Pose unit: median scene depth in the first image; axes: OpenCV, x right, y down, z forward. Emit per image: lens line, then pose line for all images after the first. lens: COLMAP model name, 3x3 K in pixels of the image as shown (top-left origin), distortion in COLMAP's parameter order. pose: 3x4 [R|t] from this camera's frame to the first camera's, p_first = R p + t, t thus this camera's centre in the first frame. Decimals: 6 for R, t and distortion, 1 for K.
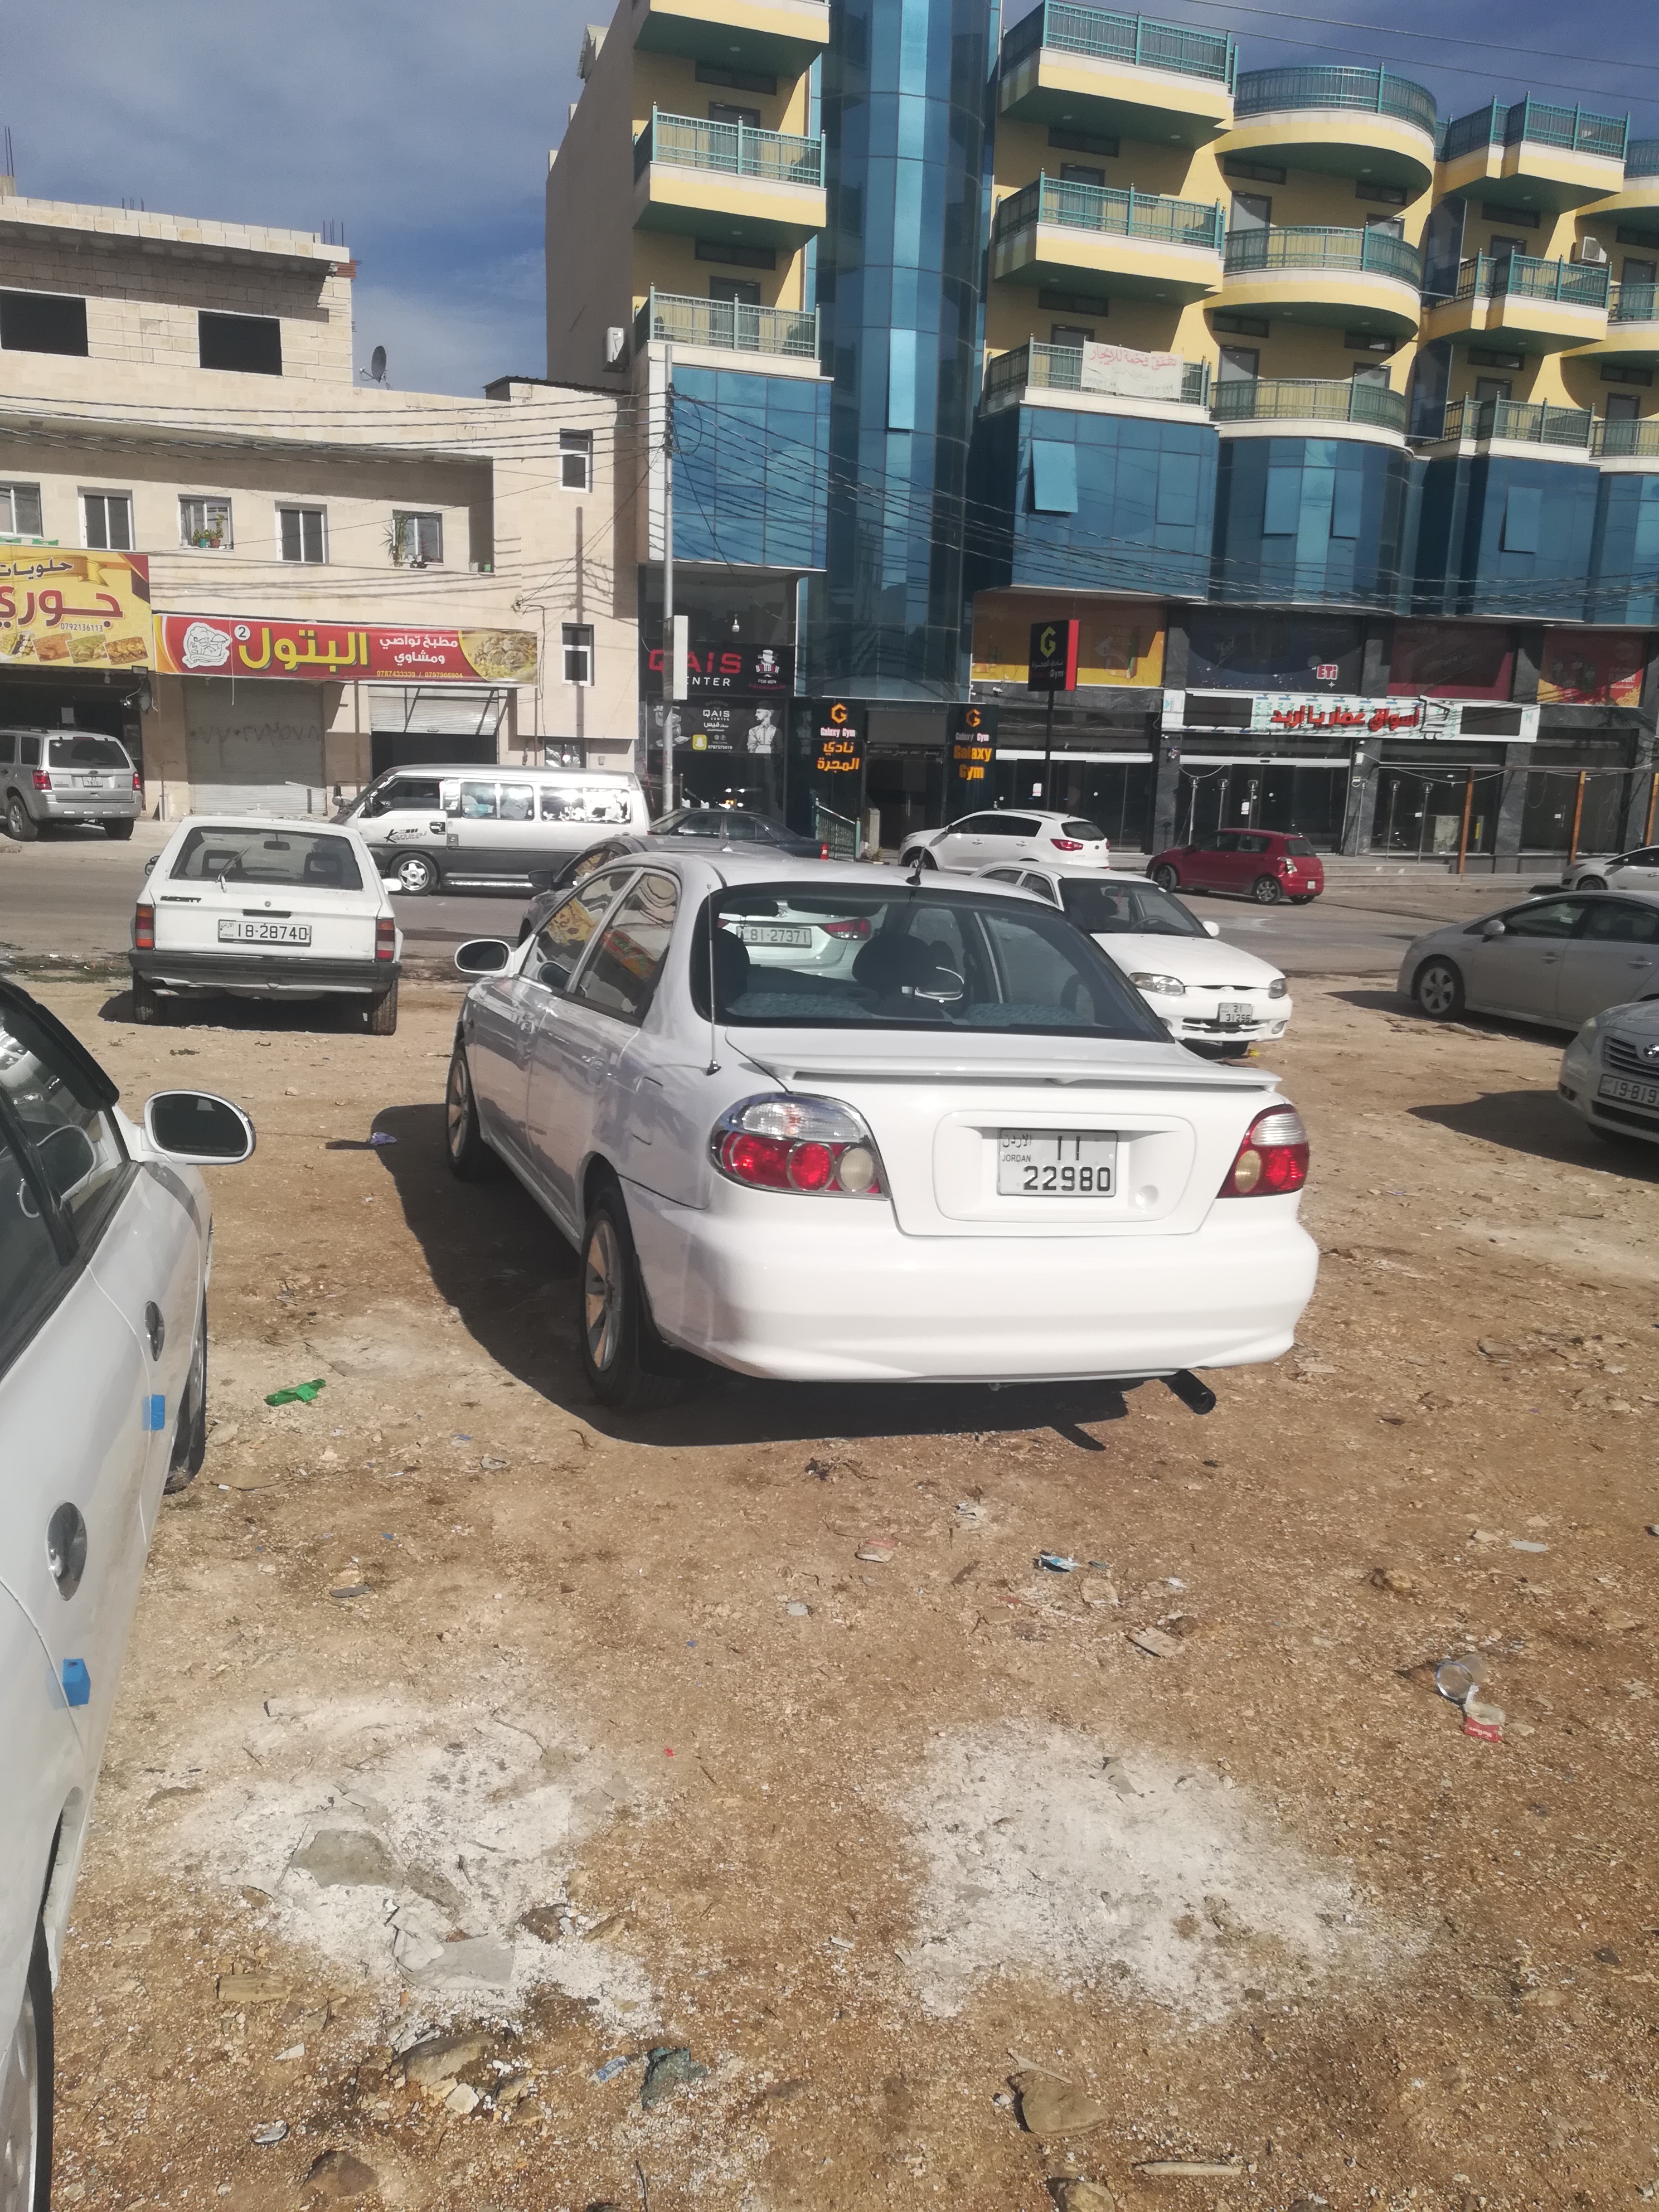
lens RADIAL K [[1714.9, 0, 833.4], [0, 1714.9, 1115.2], [0, 0, 1]] dist [0.051051, -0.063360]
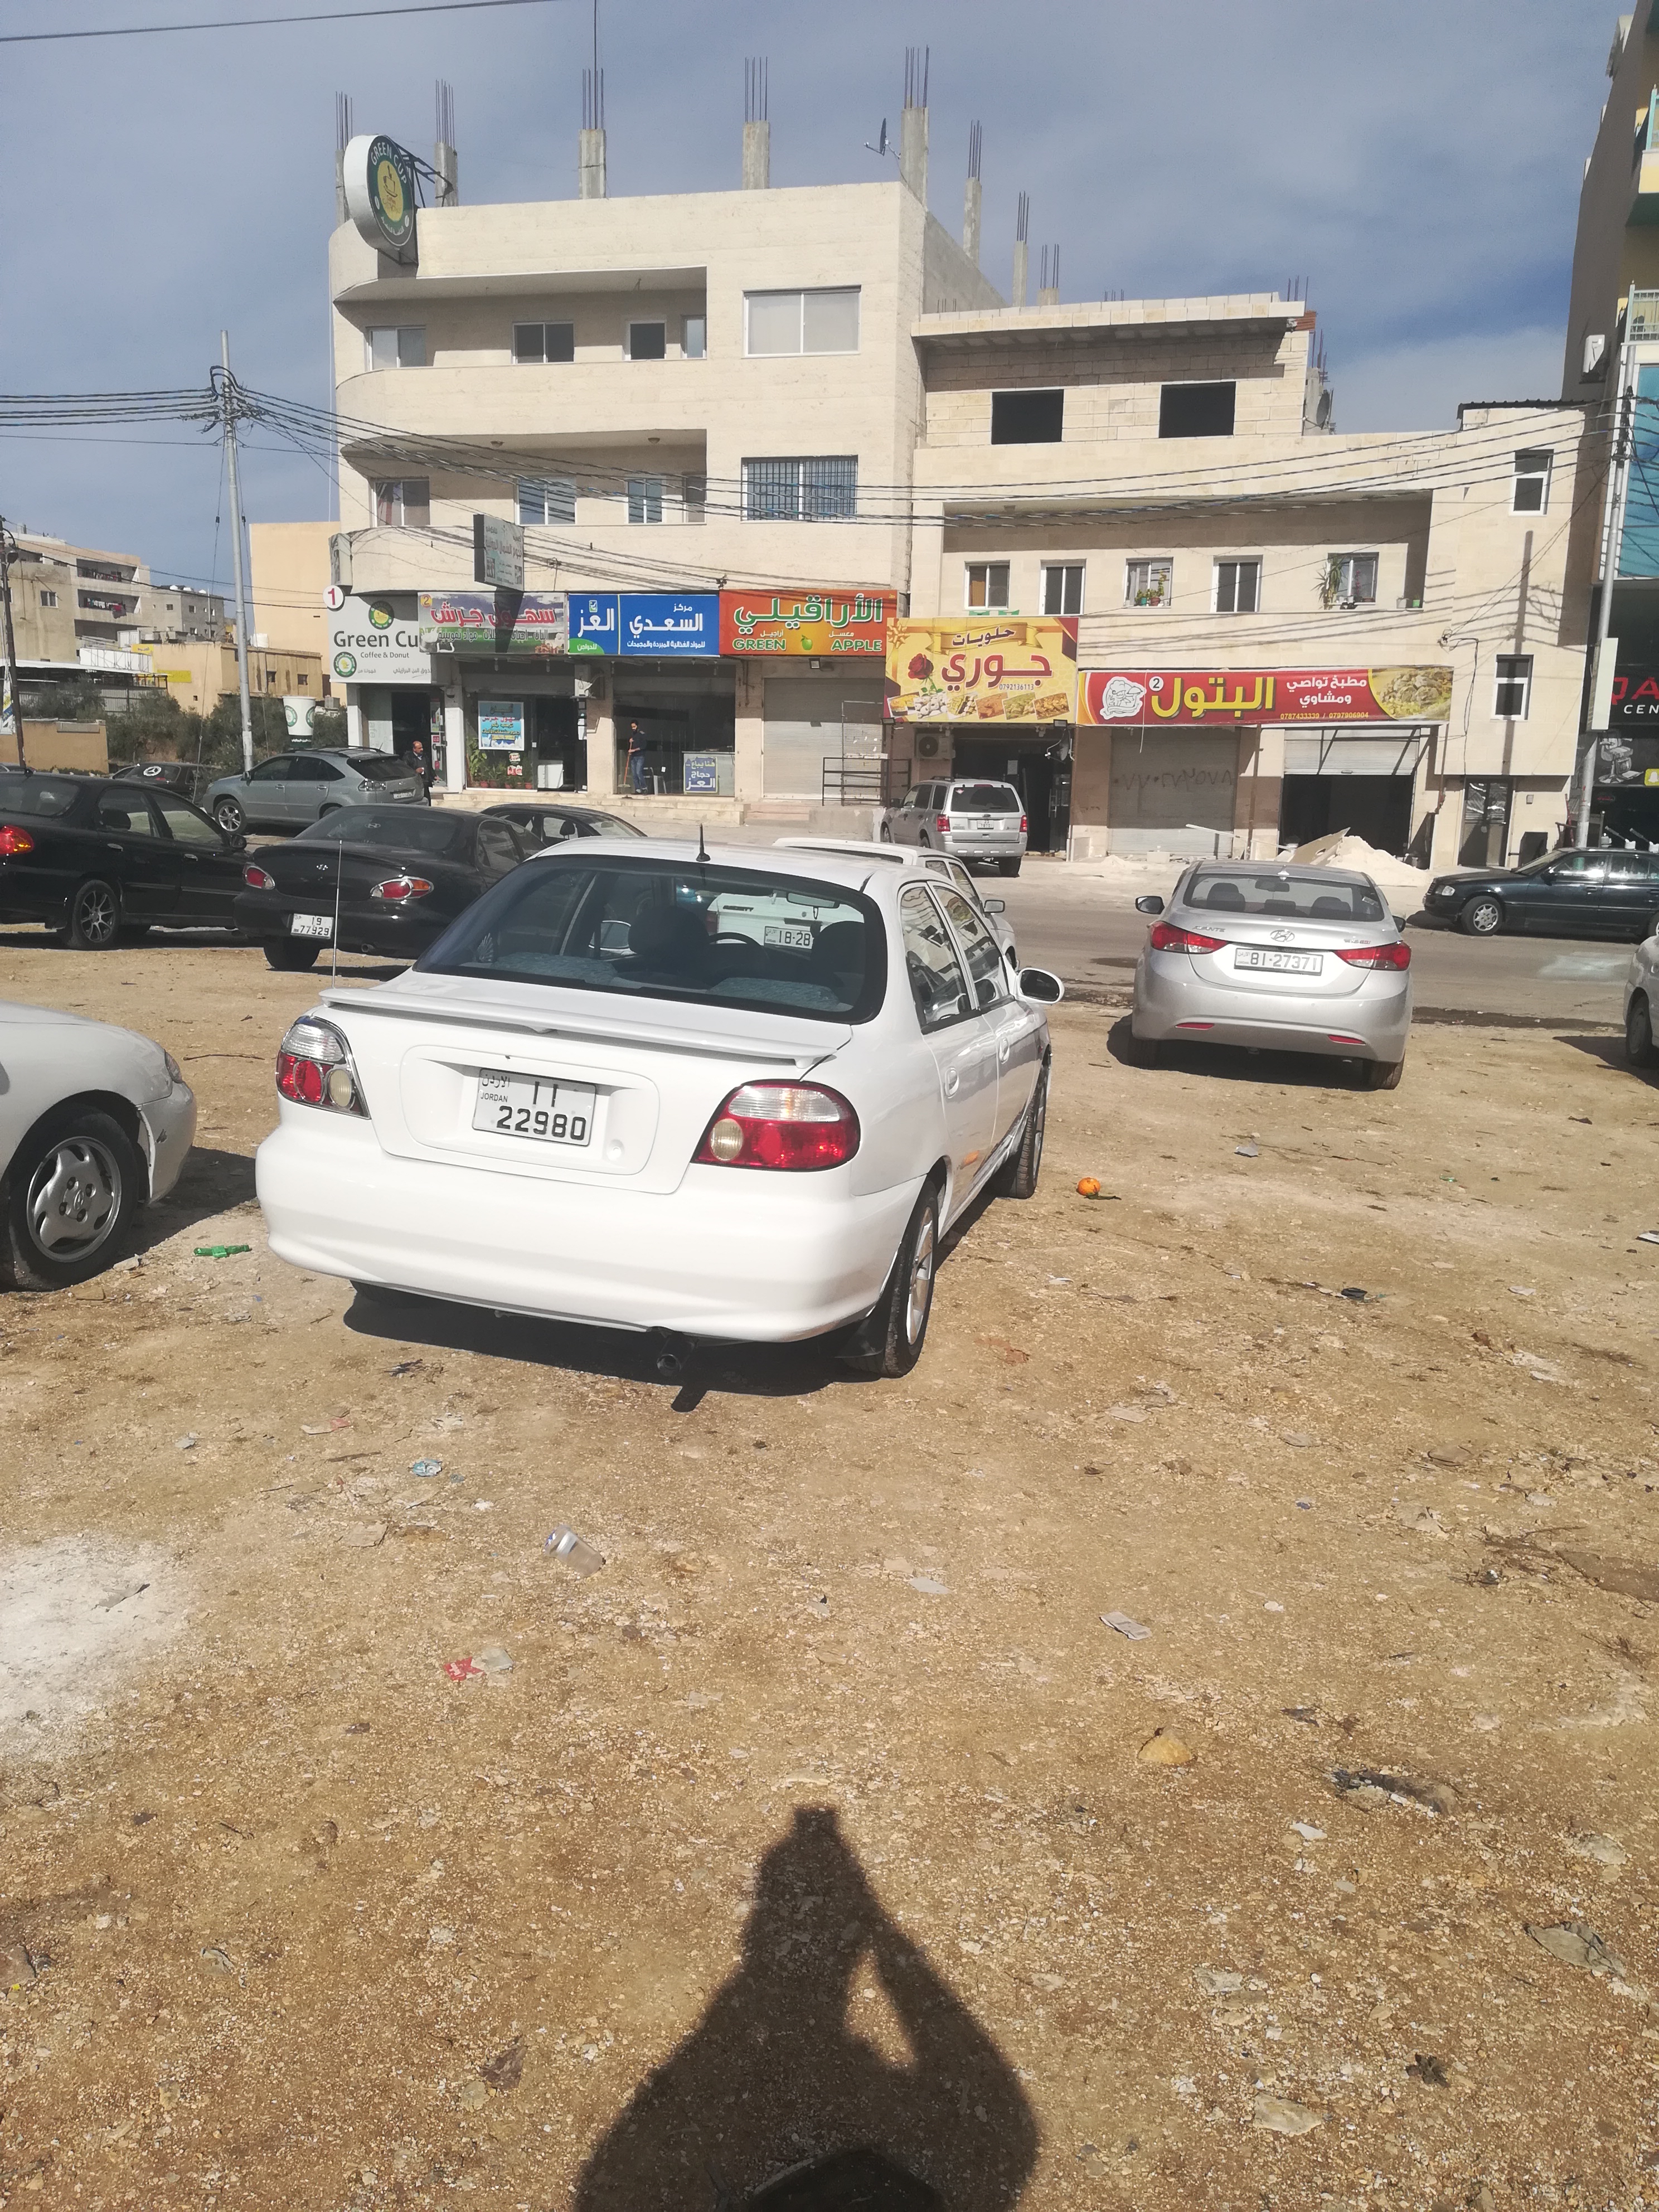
lens RADIAL K [[1714.9, 0, 819.2], [0, 1714.9, 1122.2], [0, 0, 1]] dist [0.051051, -0.063360]
pose [[0.819225, 0.095656, -0.565438, 0.108997], [-0.110113, 0.993882, 0.008601, 0.001074], [0.562801, 0.055215, 0.824746, 0.028263]]
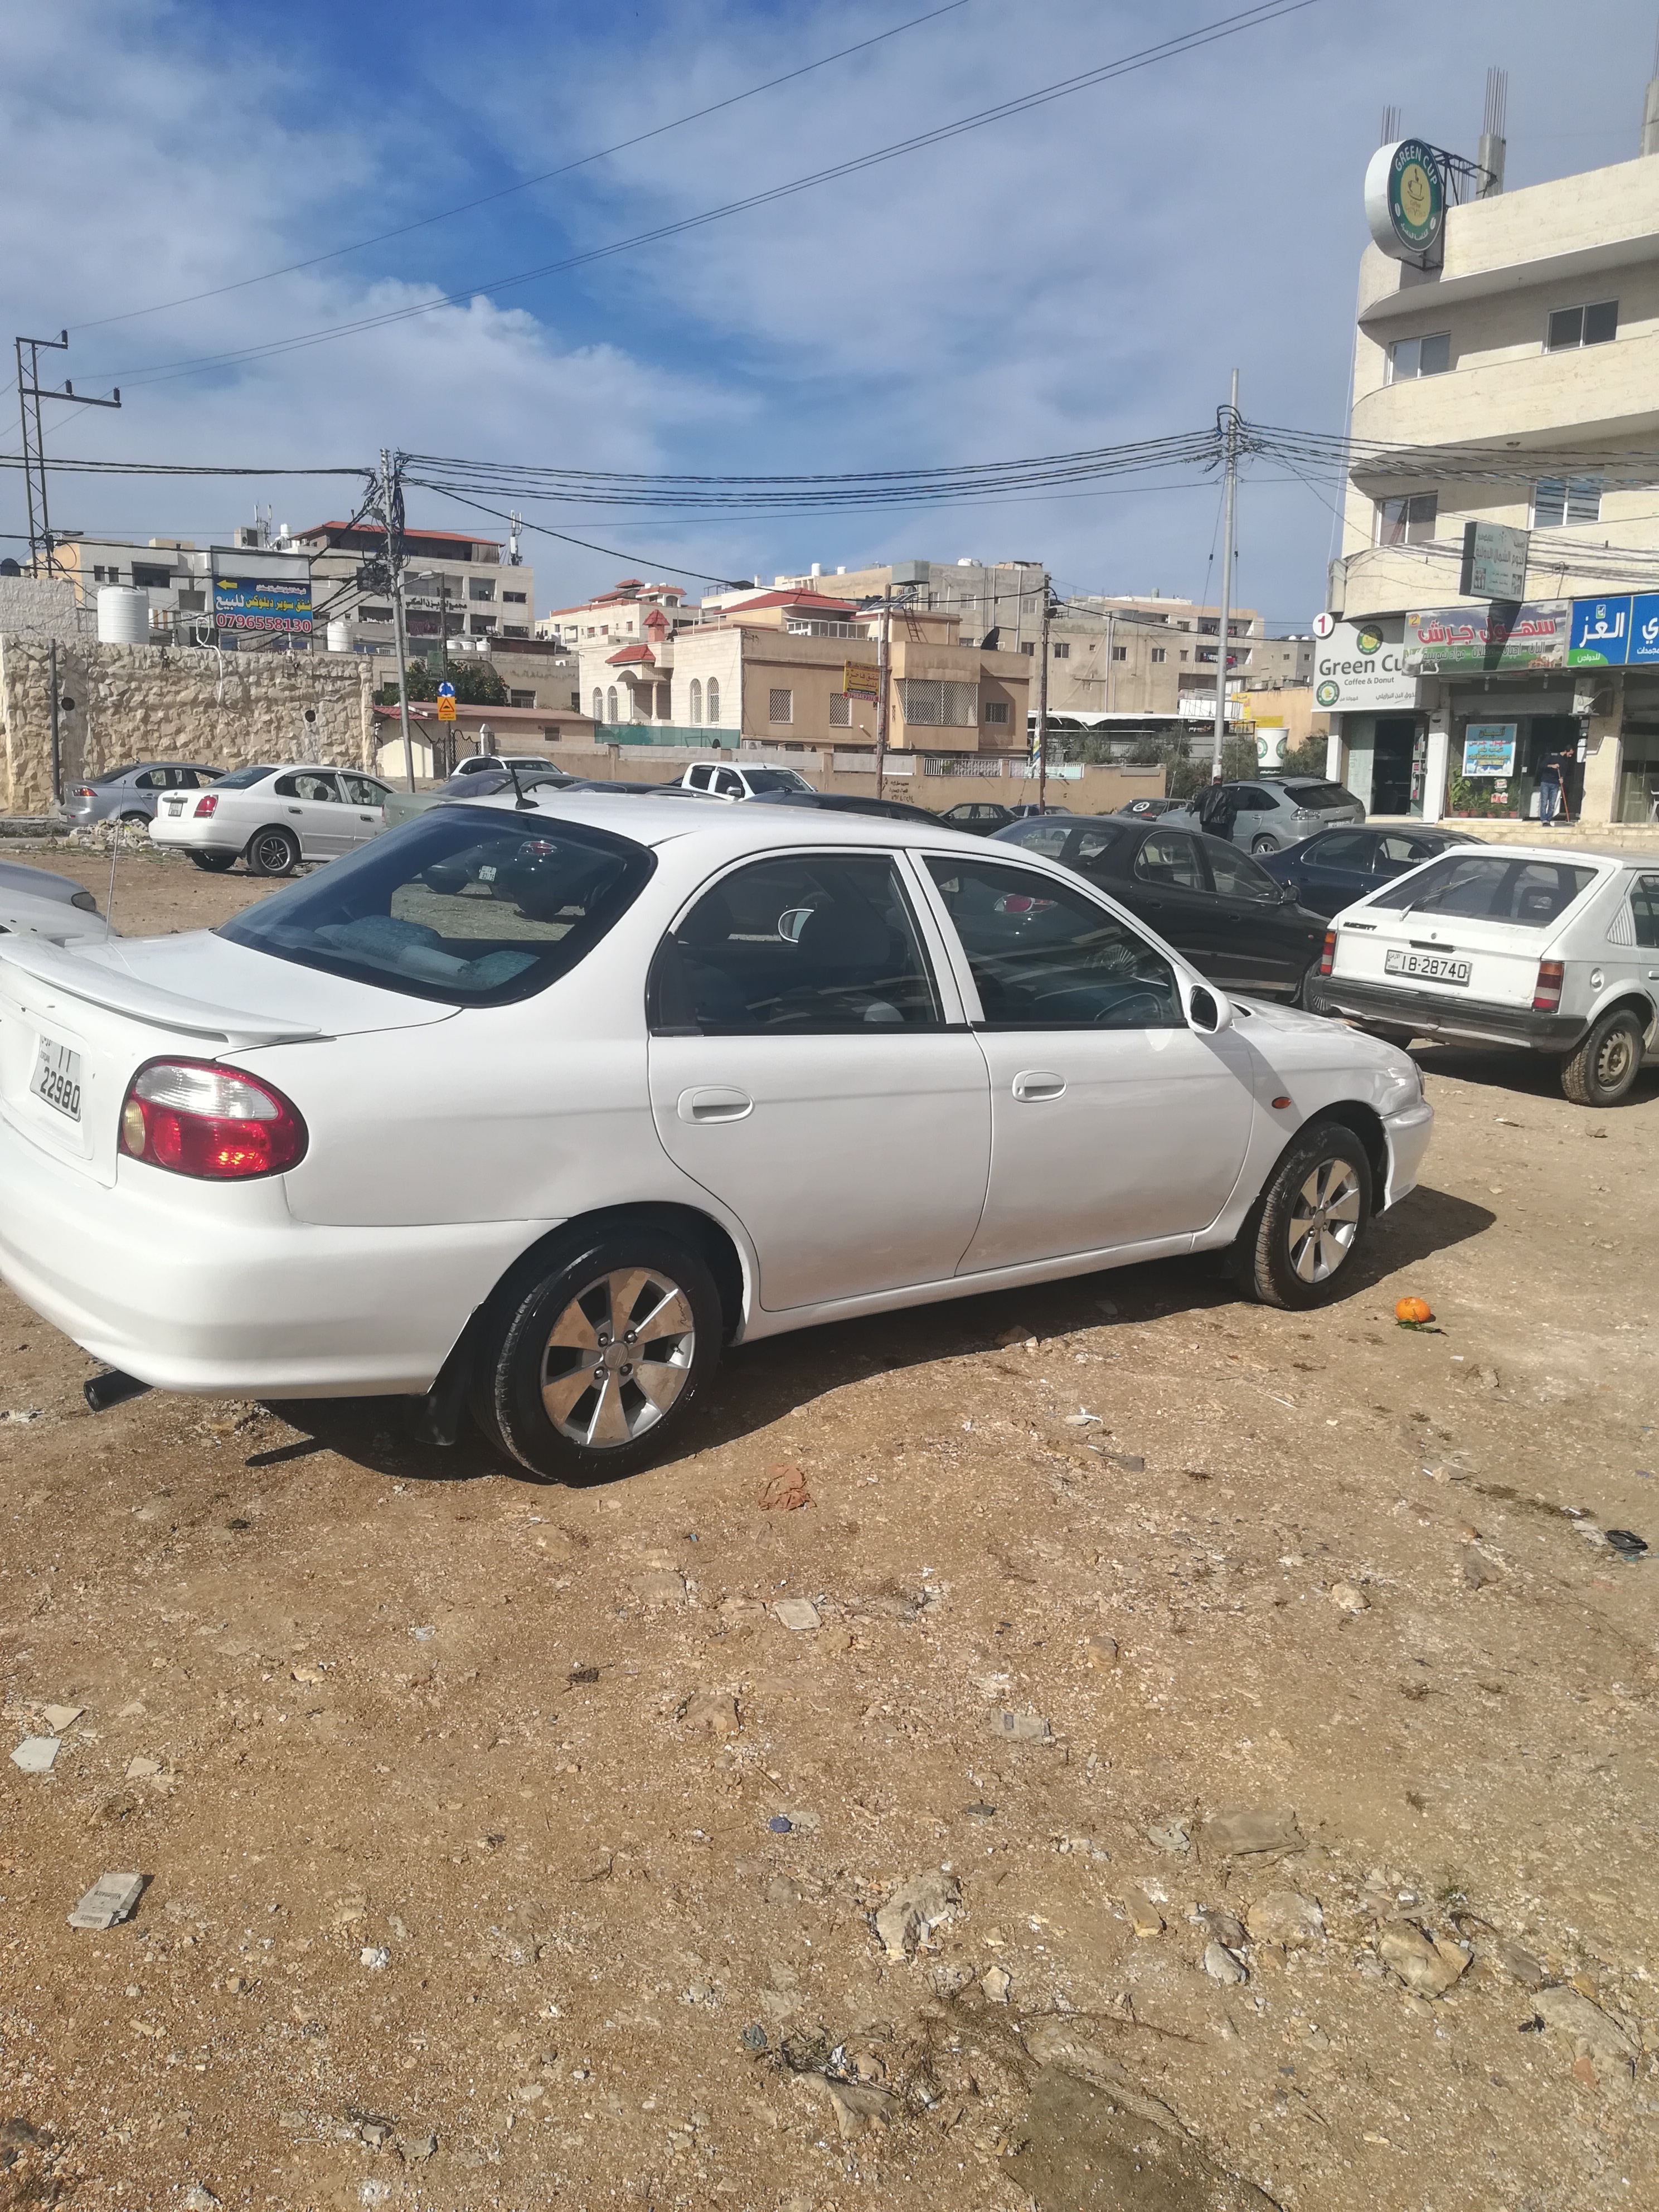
lens RADIAL K [[1714.9, 0, 816.8], [0, 1714.9, 1111.2], [0, 0, 1]] dist [0.051051, -0.063360]
pose [[0.331899, 0.136560, -0.933378, 0.139858], [-0.194064, 0.978186, 0.074108, -0.012075], [0.923137, 0.156538, 0.351160, 0.130552]]
